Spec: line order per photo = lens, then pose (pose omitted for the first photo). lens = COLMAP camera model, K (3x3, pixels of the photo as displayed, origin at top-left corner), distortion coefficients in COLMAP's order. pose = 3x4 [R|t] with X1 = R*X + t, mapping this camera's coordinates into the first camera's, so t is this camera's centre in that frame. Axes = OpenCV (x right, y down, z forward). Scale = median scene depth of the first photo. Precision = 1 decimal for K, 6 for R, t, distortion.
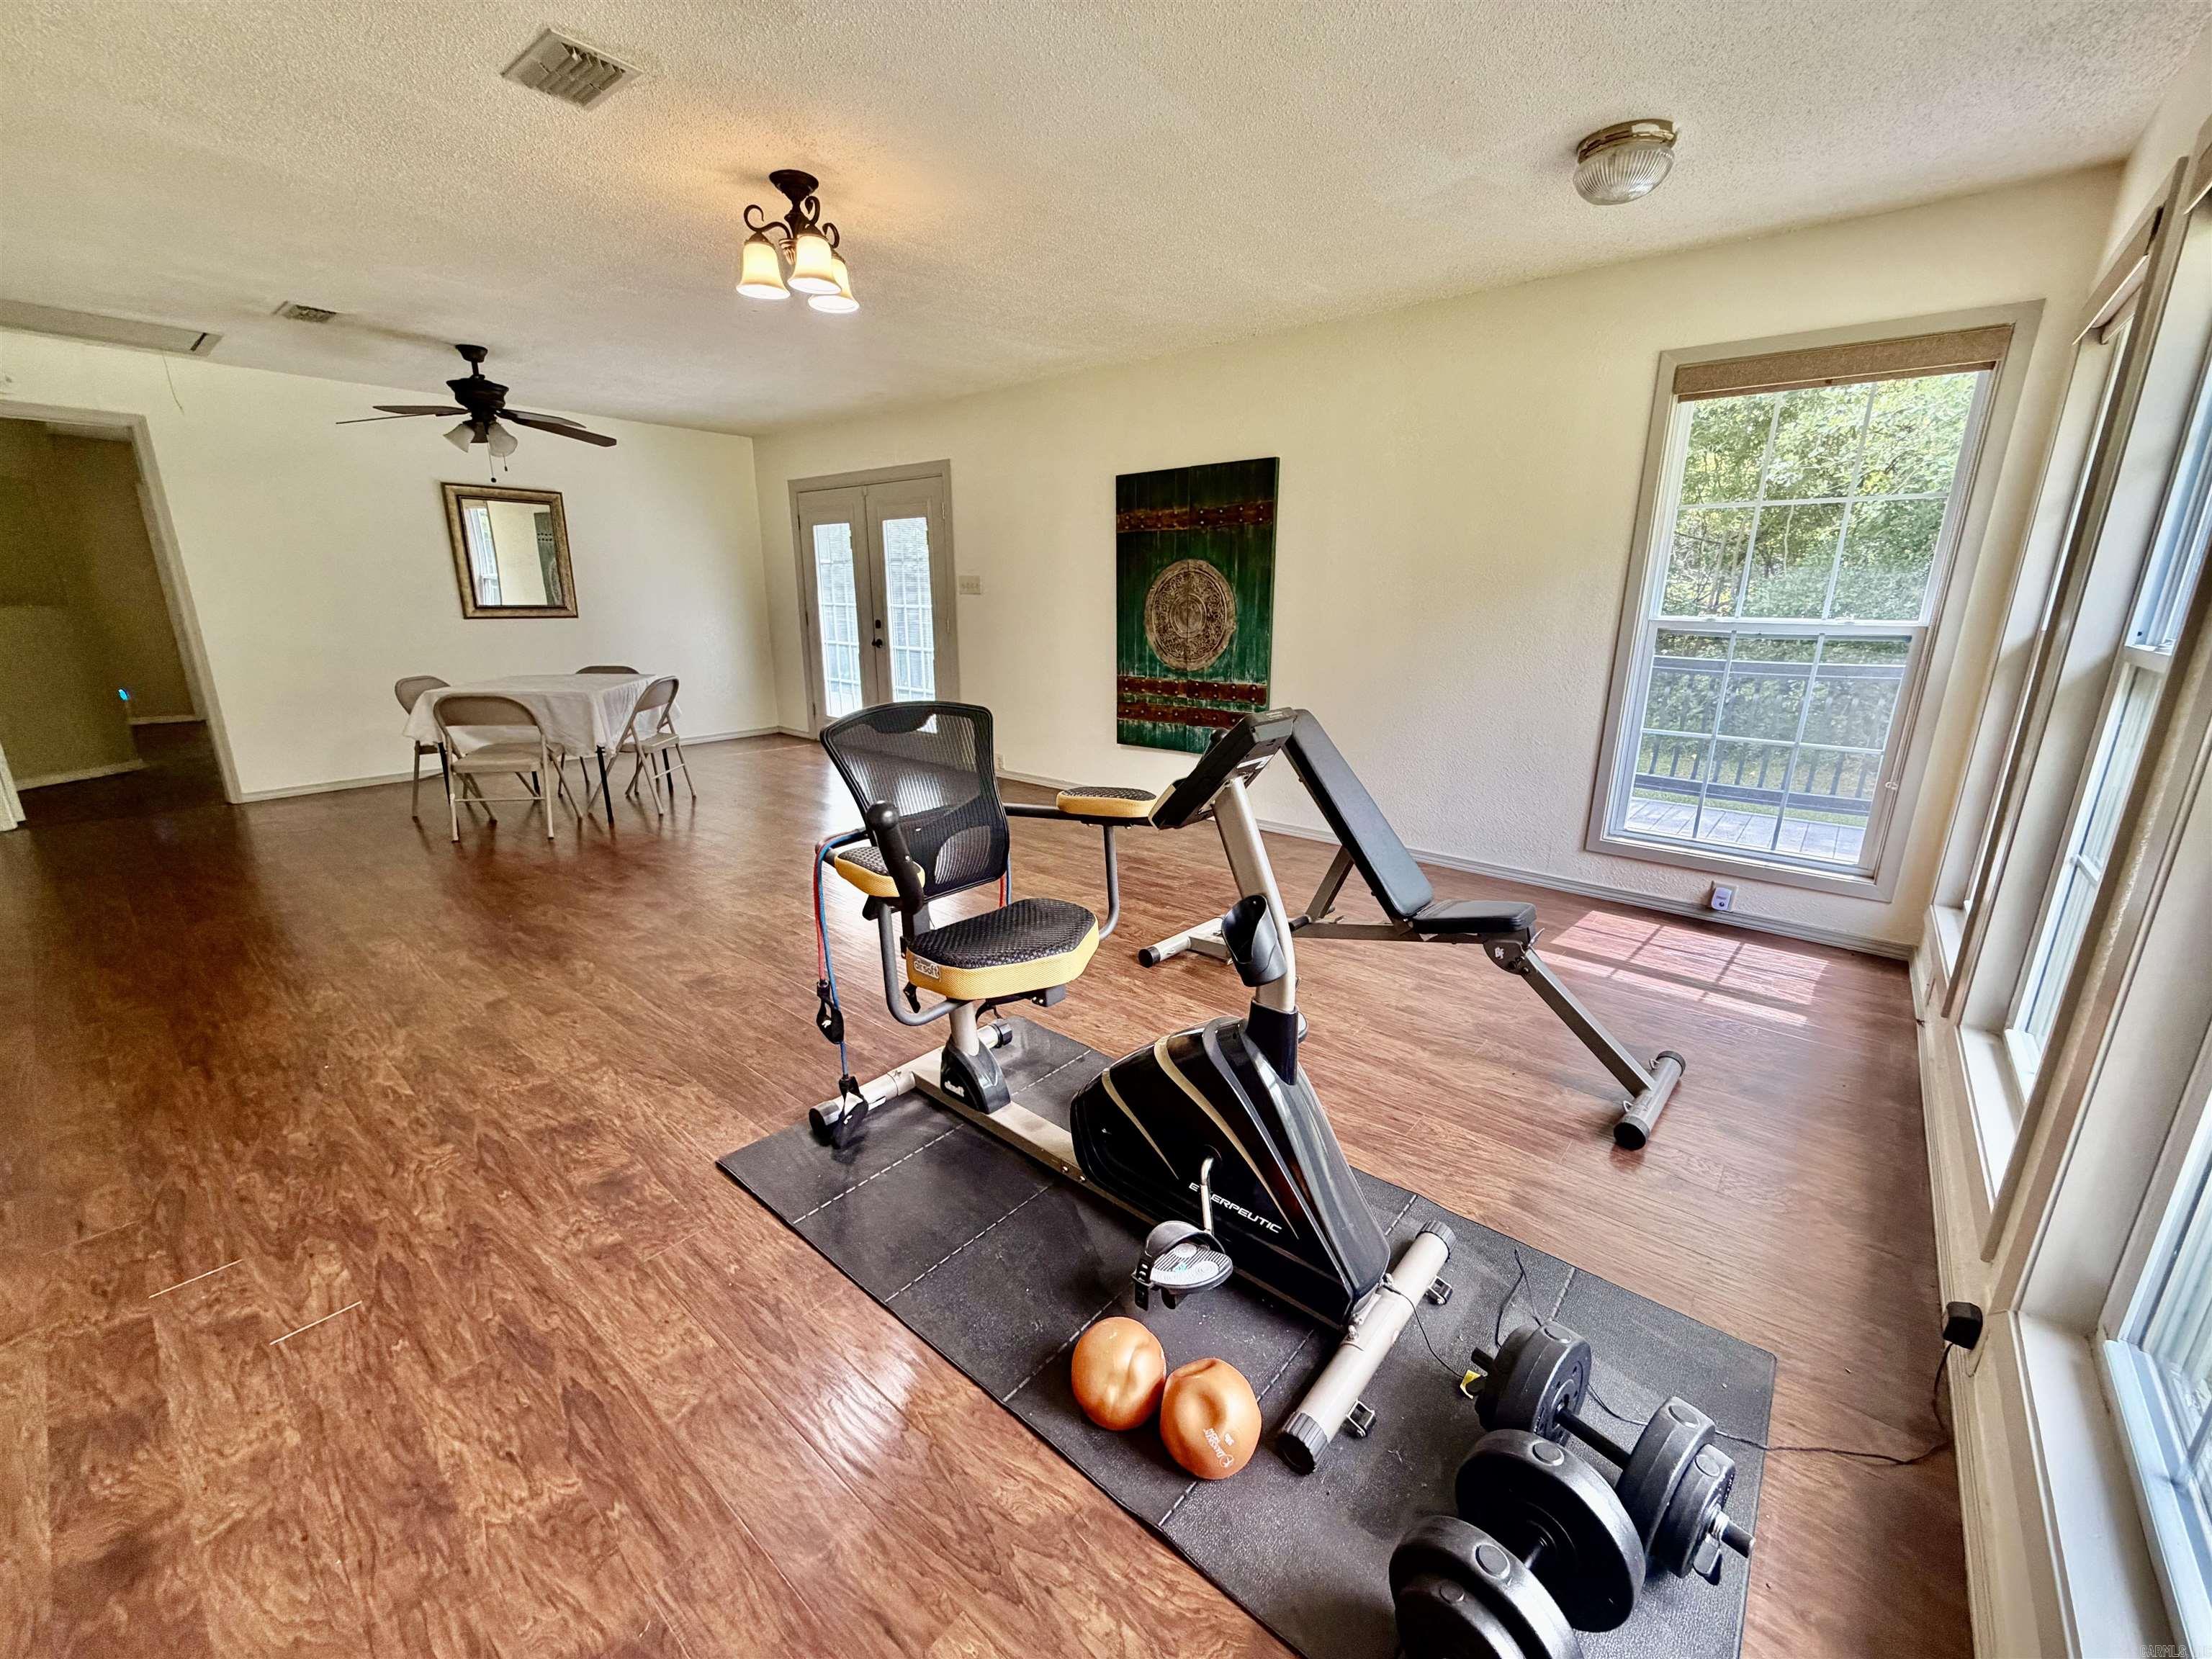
lens RADIAL K [[880.1, 0, 1105.0], [0, 880.1, 827.9], [0, 0, 1]] dist [0.000099, 0.000066]
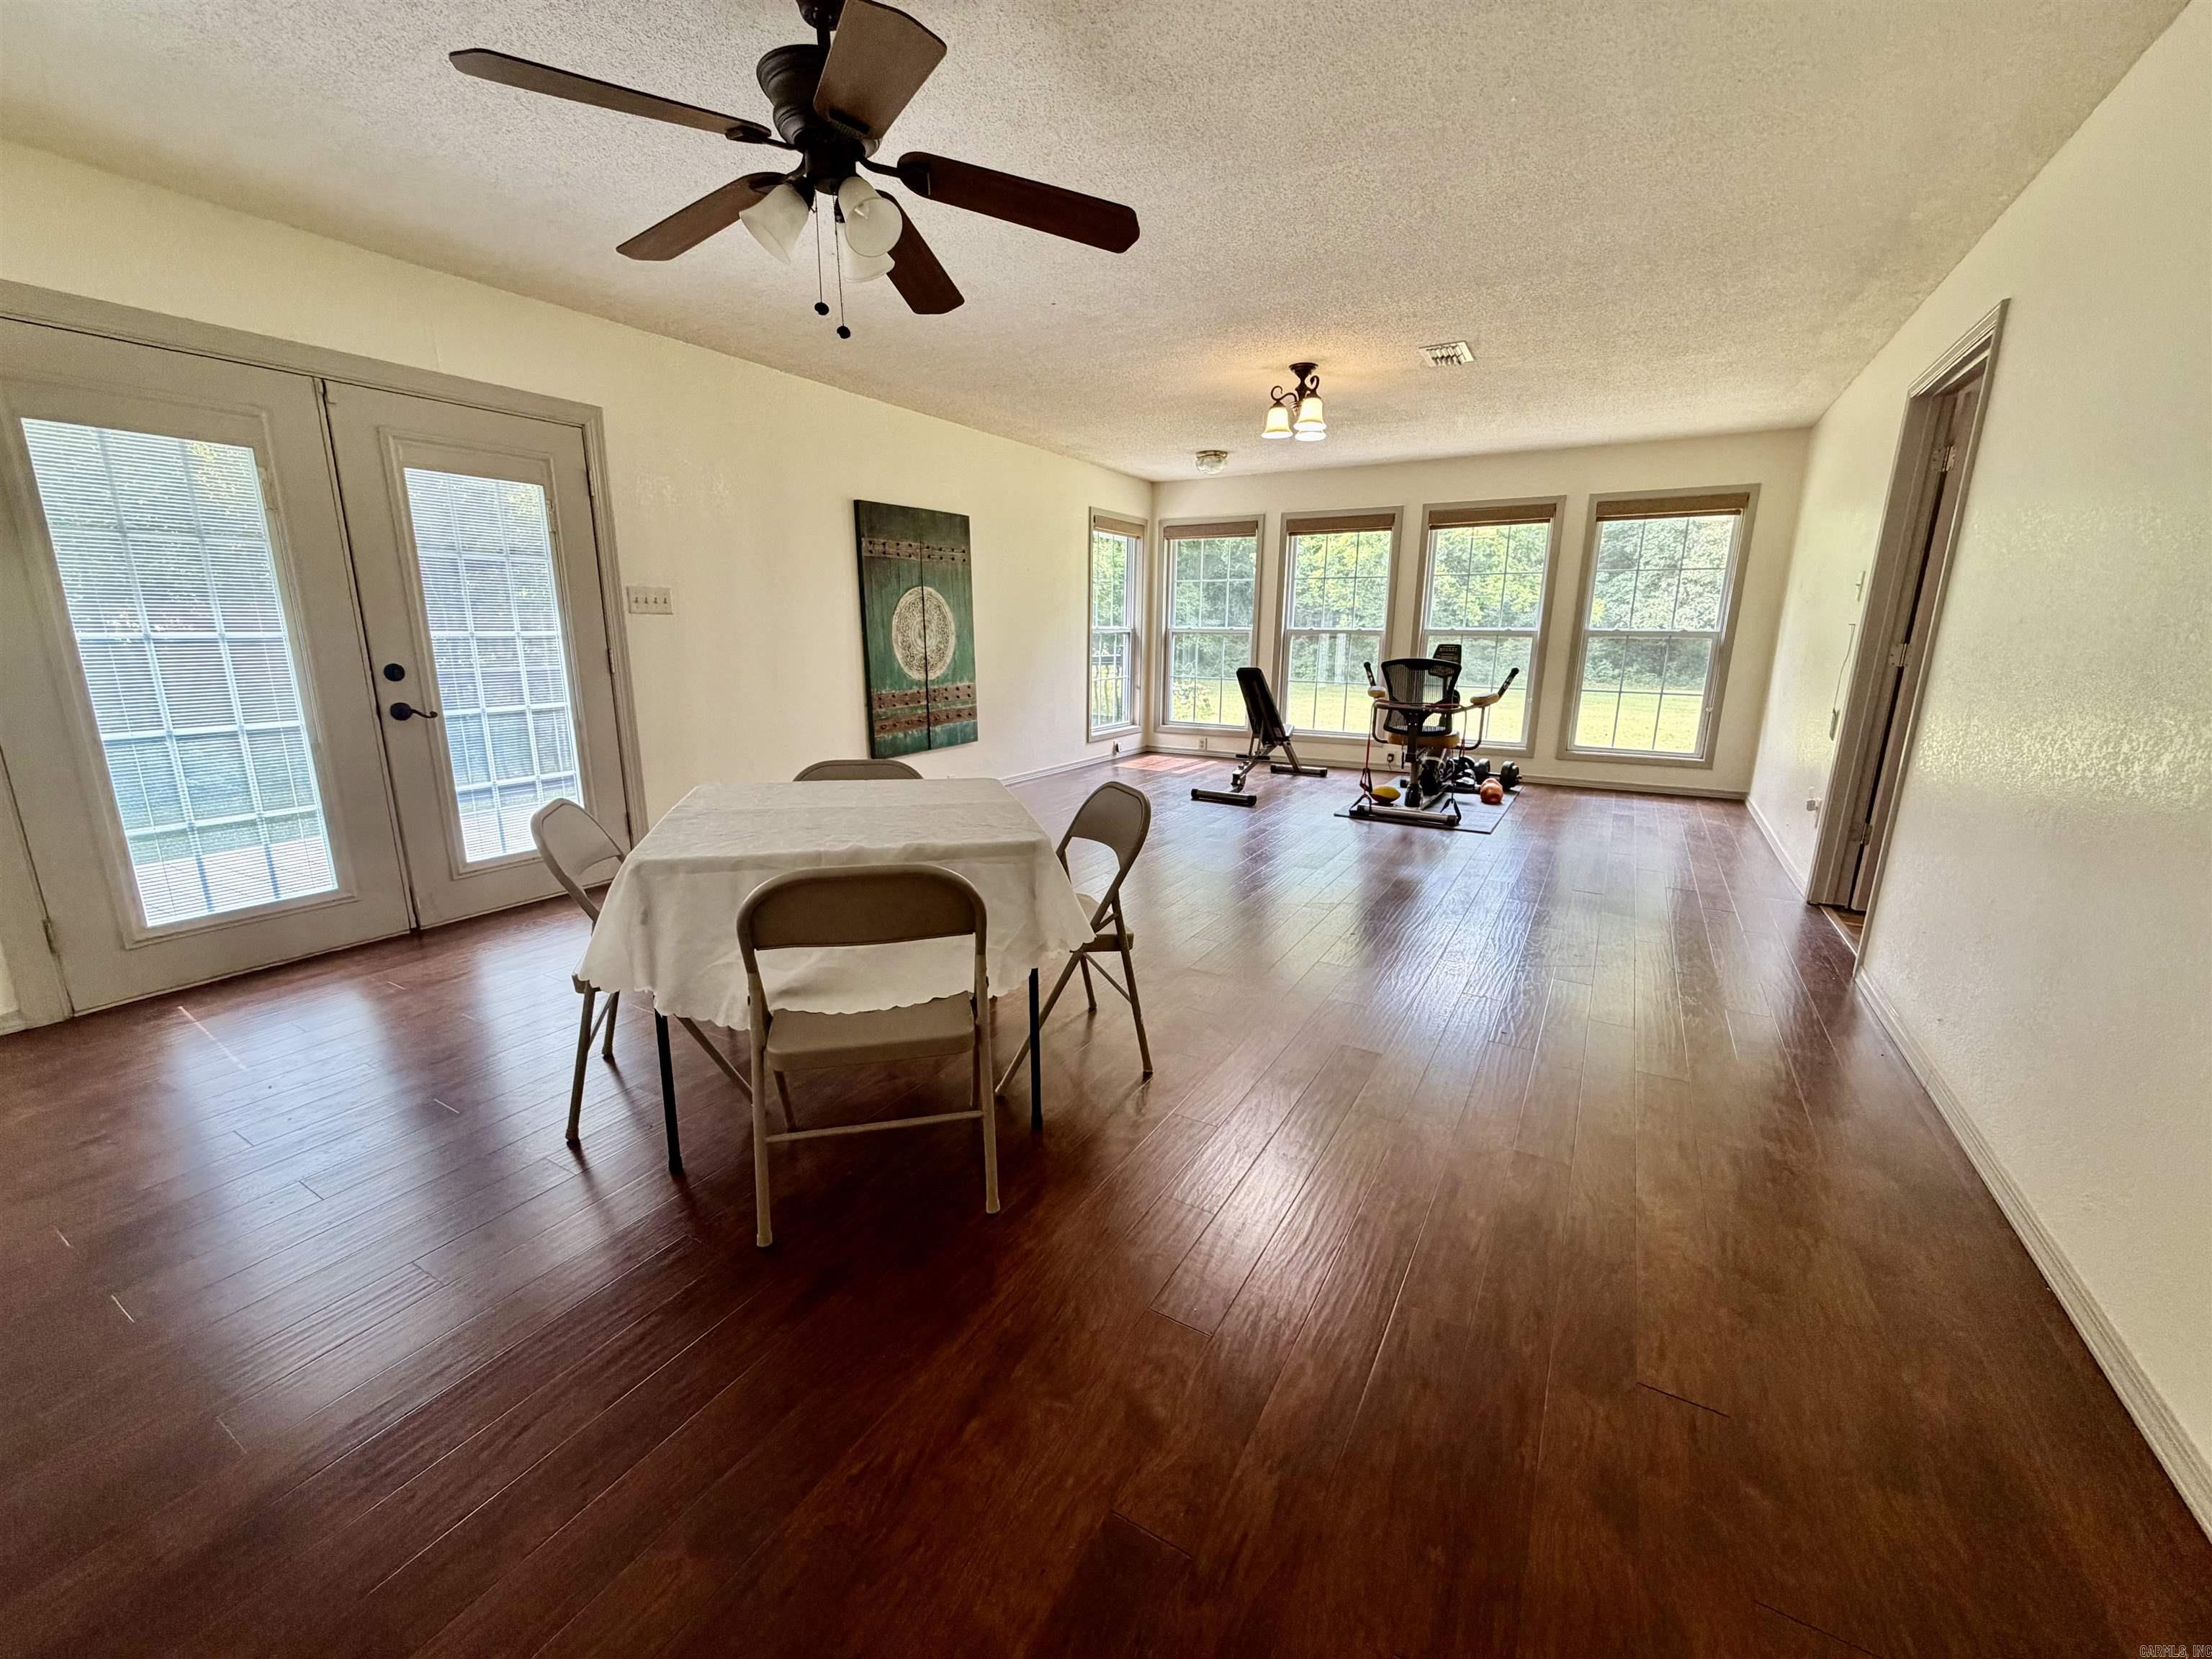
lens RADIAL K [[880.1, 0, 1103.3], [0, 880.1, 831.7], [0, 0, 1]] dist [0.000099, 0.000066]
pose [[-0.167655, -0.233091, 0.957894, -1.081372], [0.248065, 0.930409, 0.269821, -0.241164], [-0.954125, 0.282857, -0.098166, 0.914893]]
